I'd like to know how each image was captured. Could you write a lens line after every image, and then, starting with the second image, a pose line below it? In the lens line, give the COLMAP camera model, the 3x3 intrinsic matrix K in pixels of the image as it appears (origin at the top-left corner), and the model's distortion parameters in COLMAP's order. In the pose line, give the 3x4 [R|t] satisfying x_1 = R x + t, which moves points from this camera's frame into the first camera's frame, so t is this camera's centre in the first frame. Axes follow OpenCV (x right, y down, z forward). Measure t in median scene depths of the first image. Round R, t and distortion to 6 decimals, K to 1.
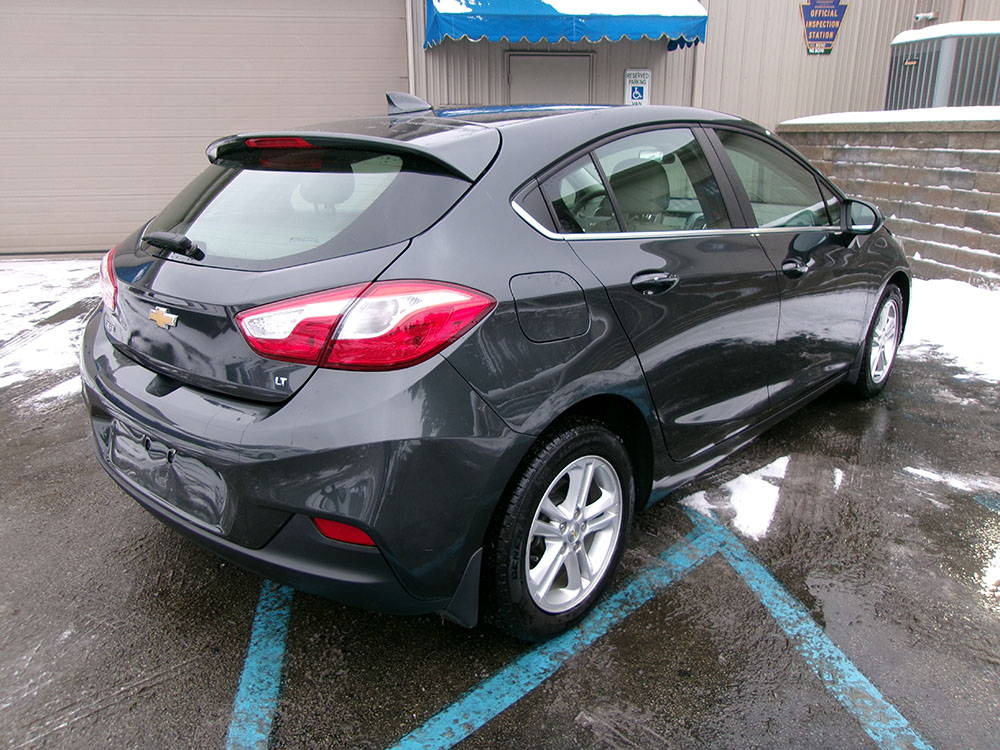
lens RADIAL K [[769.8, 0, 498.8], [0, 769.8, 375.4], [0, 0, 1]] dist [-0.020317, 0.044458]
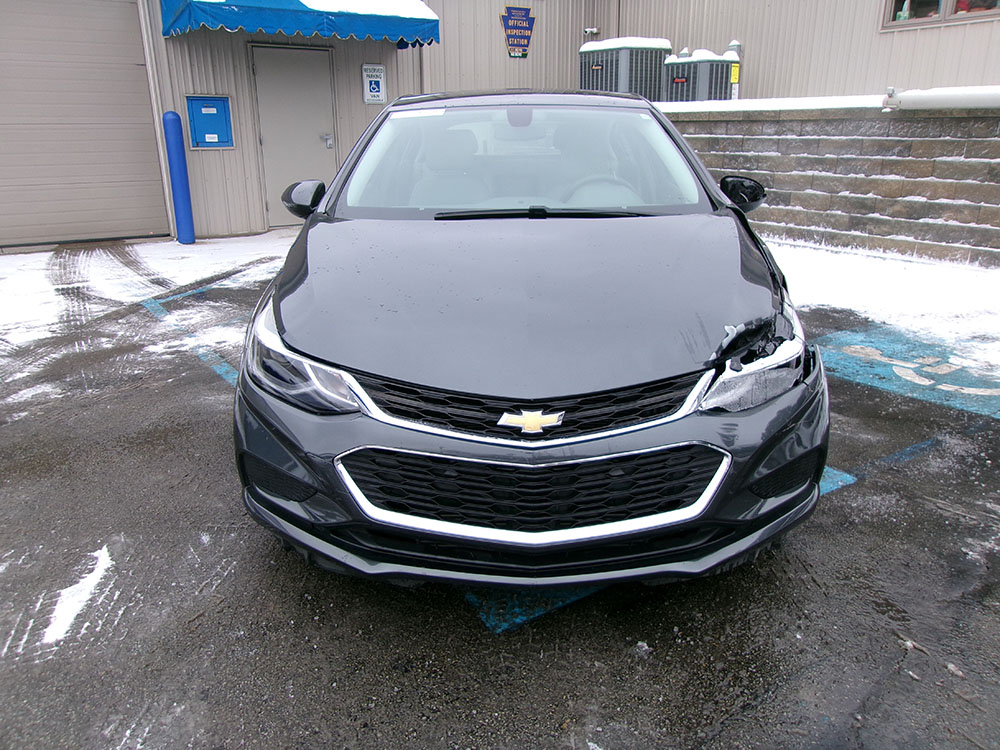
lens RADIAL K [[769.8, 0, 502.8], [0, 769.8, 370.4], [0, 0, 1]] dist [-0.020317, 0.044458]
pose [[0.906217, -0.126202, 0.403539, -0.170182], [0.127866, 0.991526, 0.022942, 0.034410], [-0.403015, 0.030809, 0.914675, -0.065743]]
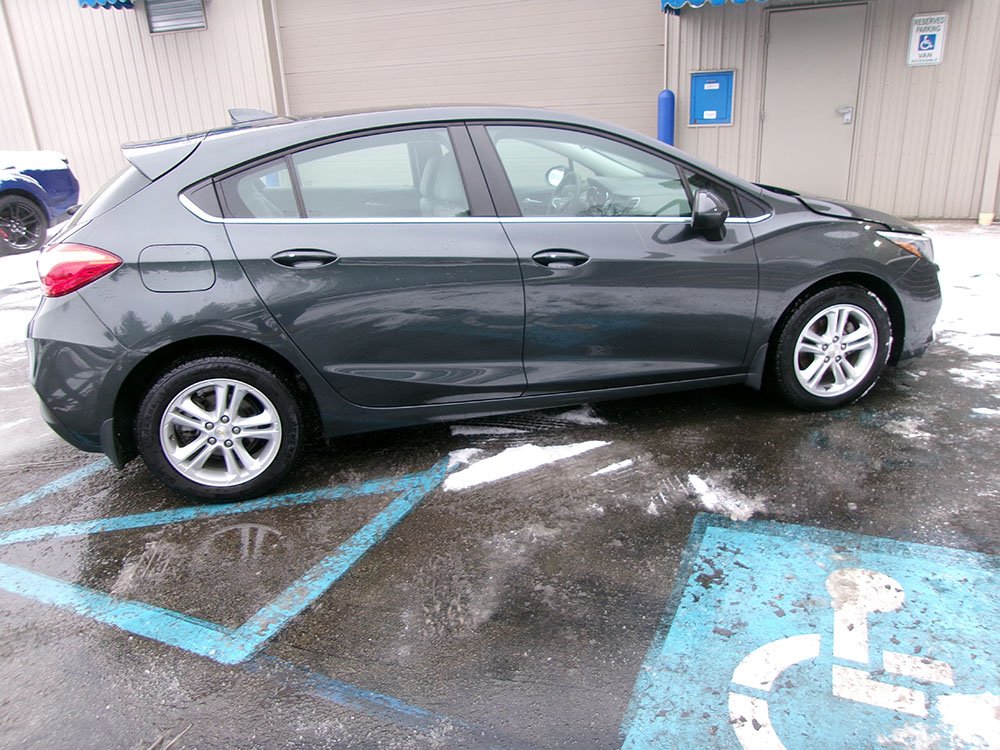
lens RADIAL K [[769.8, 0, 497.8], [0, 769.8, 378.1], [0, 0, 1]] dist [-0.020317, 0.044458]
pose [[0.832459, 0.159391, -0.530667, 0.347726], [-0.127791, 0.987141, 0.096031, -0.025865], [0.539149, -0.012127, 0.842123, 0.025290]]
